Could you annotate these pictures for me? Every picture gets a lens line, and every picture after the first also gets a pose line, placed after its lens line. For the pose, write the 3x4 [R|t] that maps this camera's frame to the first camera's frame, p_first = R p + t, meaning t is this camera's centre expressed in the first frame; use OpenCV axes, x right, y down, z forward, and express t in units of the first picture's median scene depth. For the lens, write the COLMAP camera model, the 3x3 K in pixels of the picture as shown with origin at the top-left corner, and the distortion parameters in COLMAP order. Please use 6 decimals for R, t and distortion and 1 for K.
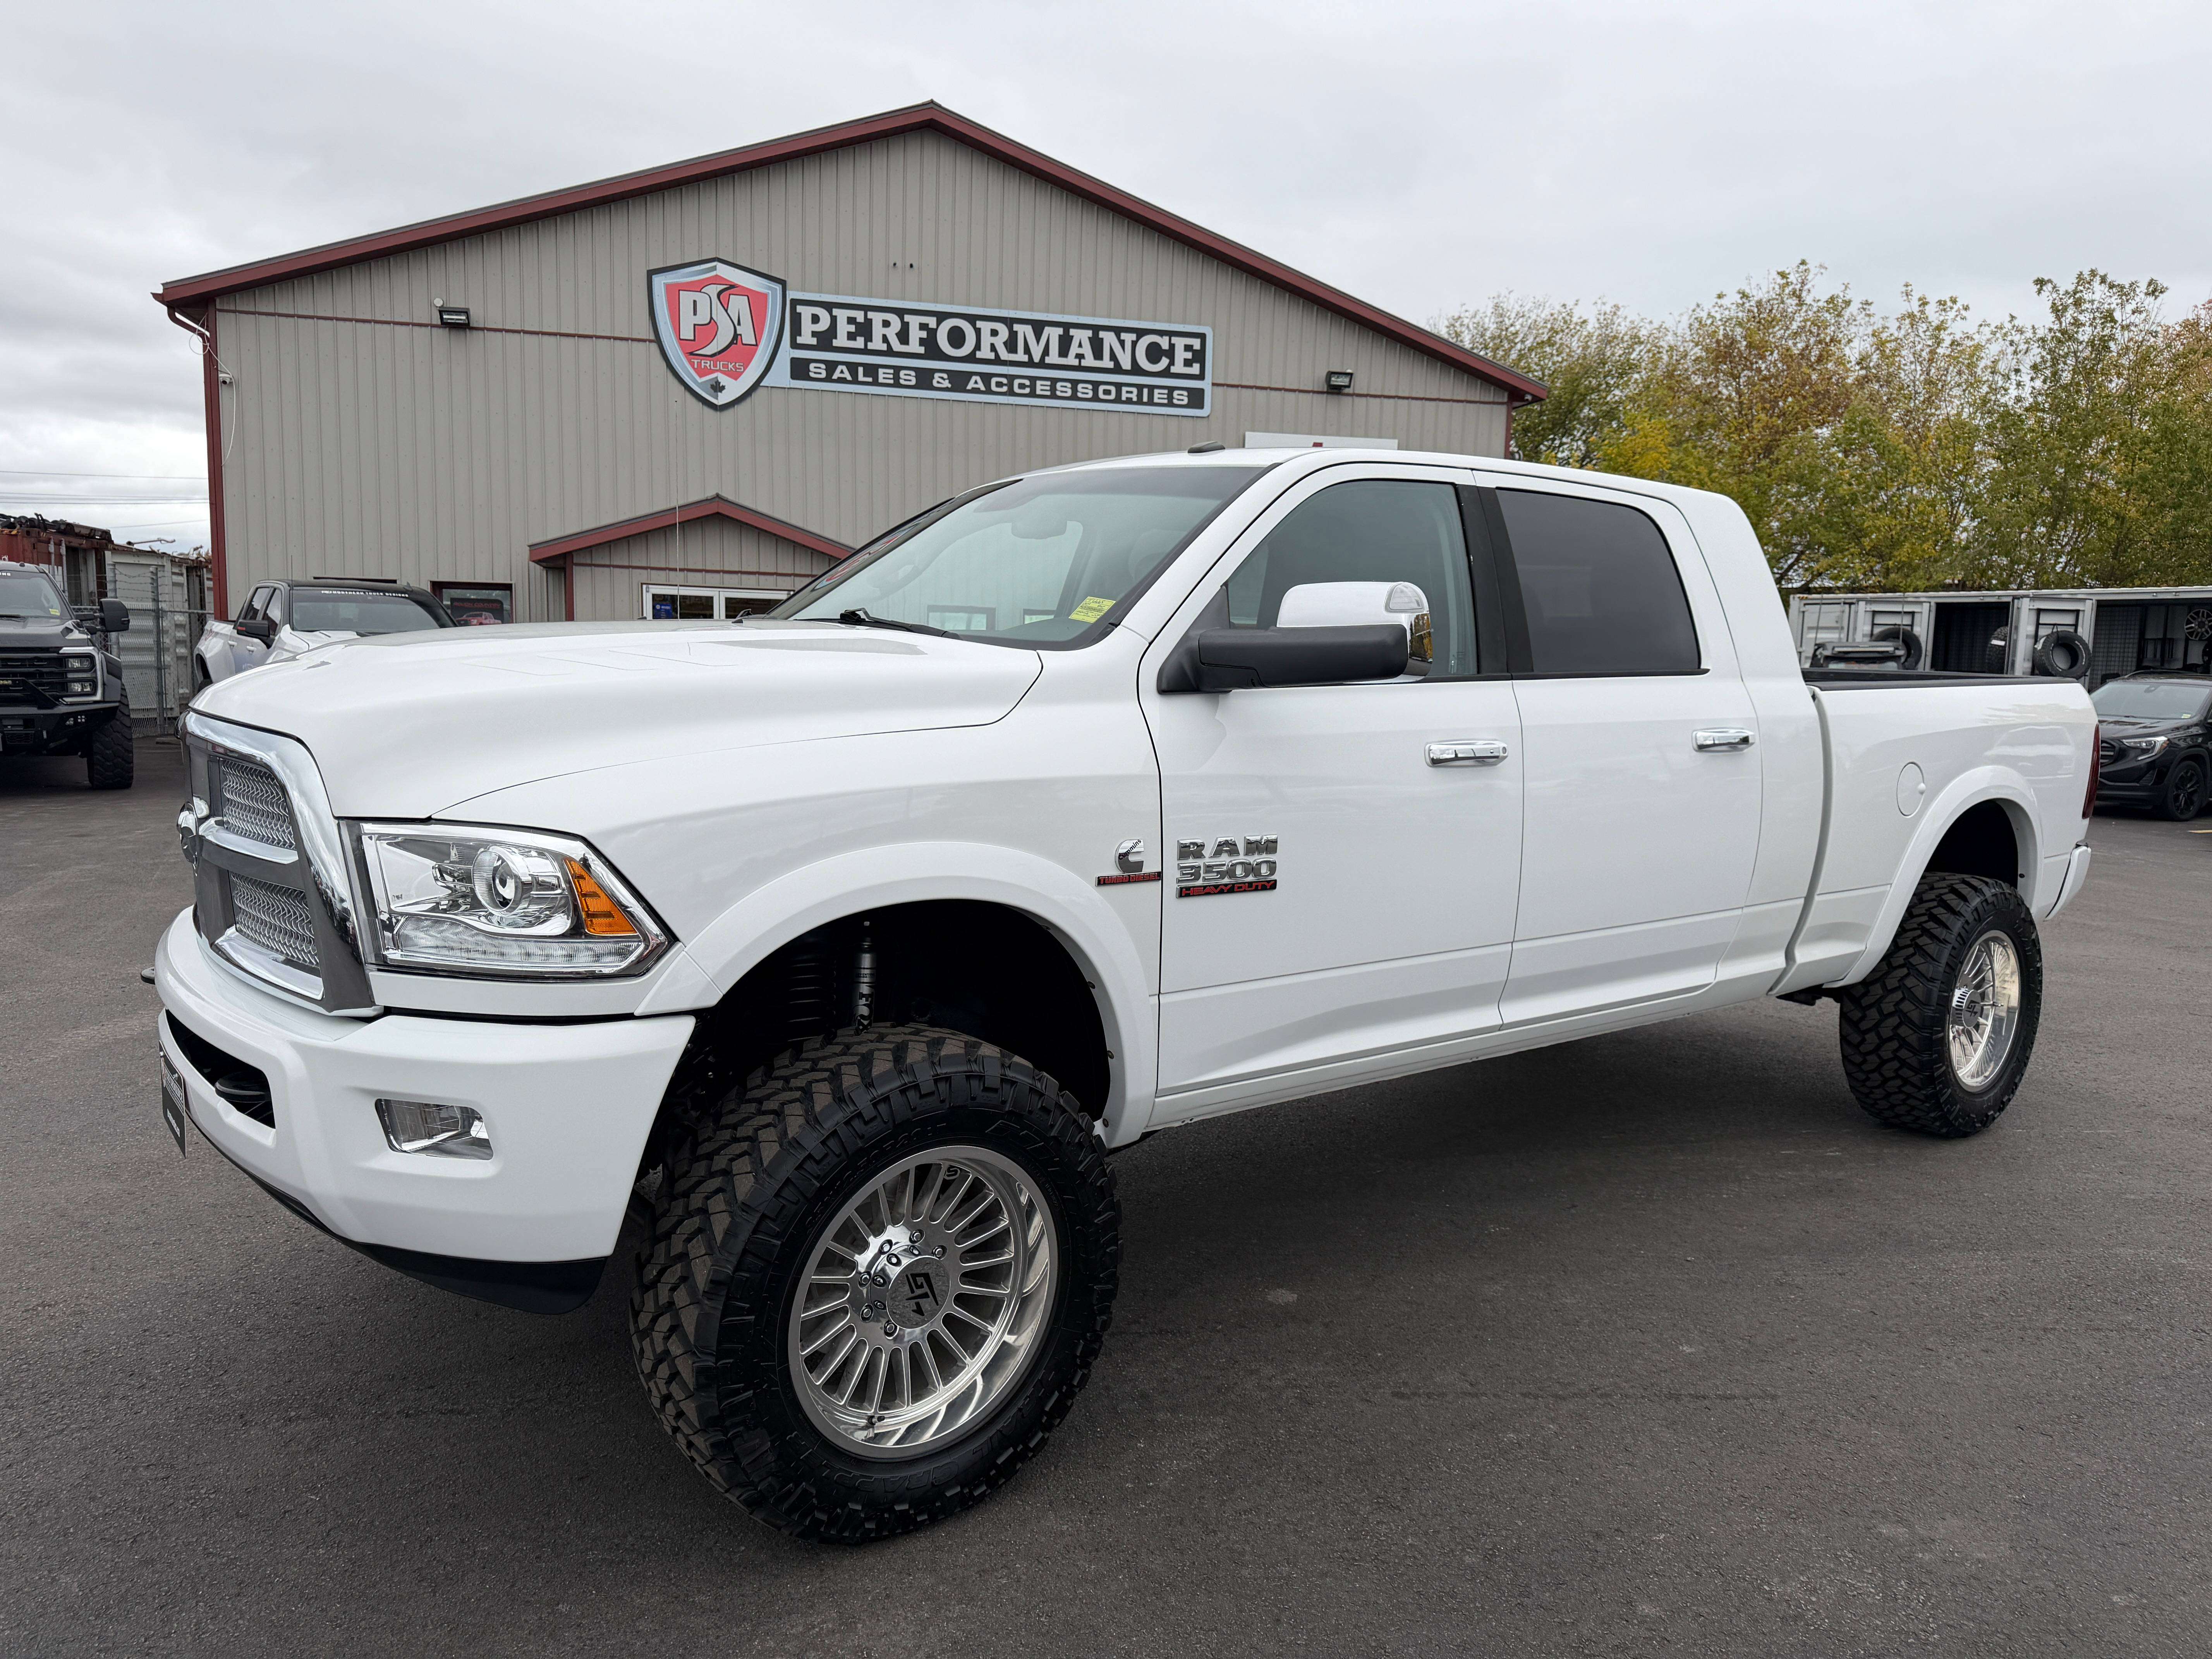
lens RADIAL K [[1679.7, 0, 1106.0], [0, 1679.7, 829.5], [0, 0, 1]] dist [0.064153, -0.114394]
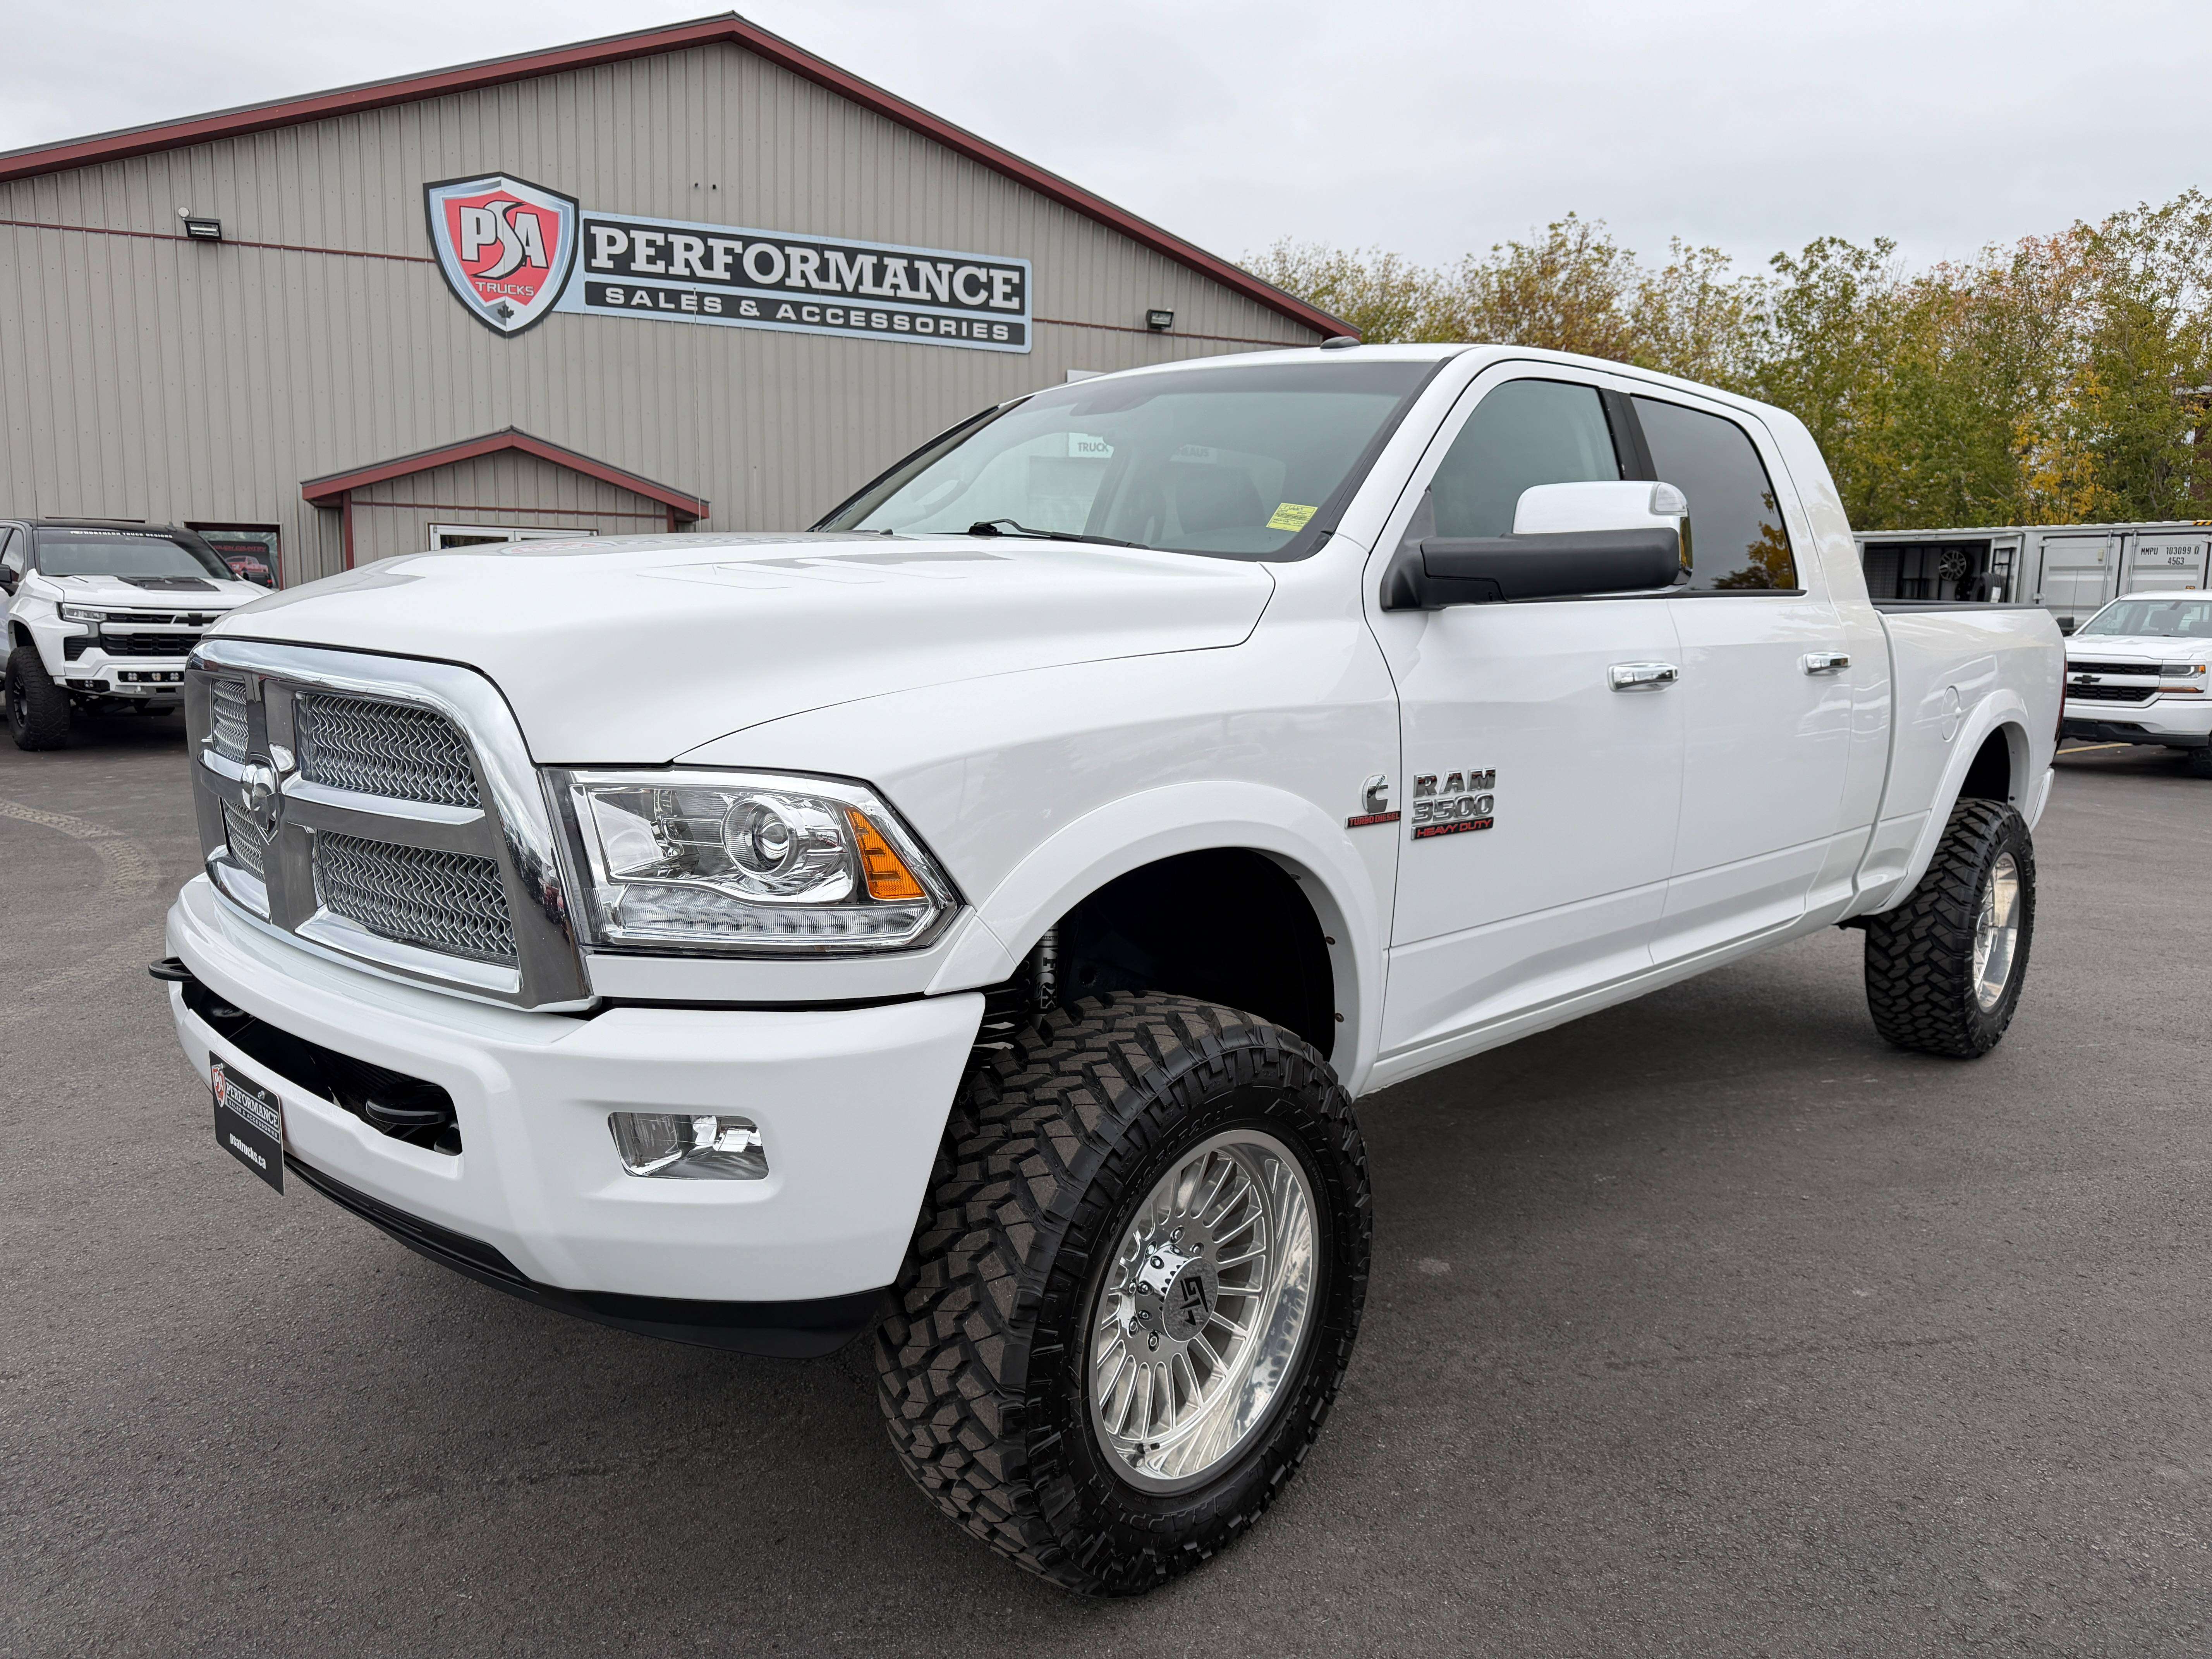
lens RADIAL K [[1696.3, 0, 1128.3], [0, 1696.3, 812.1], [0, 0, 1]] dist [-0.003795, -0.002363]
pose [[0.987872, -0.024912, 0.153258, -0.152136], [0.021880, 0.999531, 0.021439, 0.002268], [-0.153720, -0.017826, 0.987954, 0.083318]]
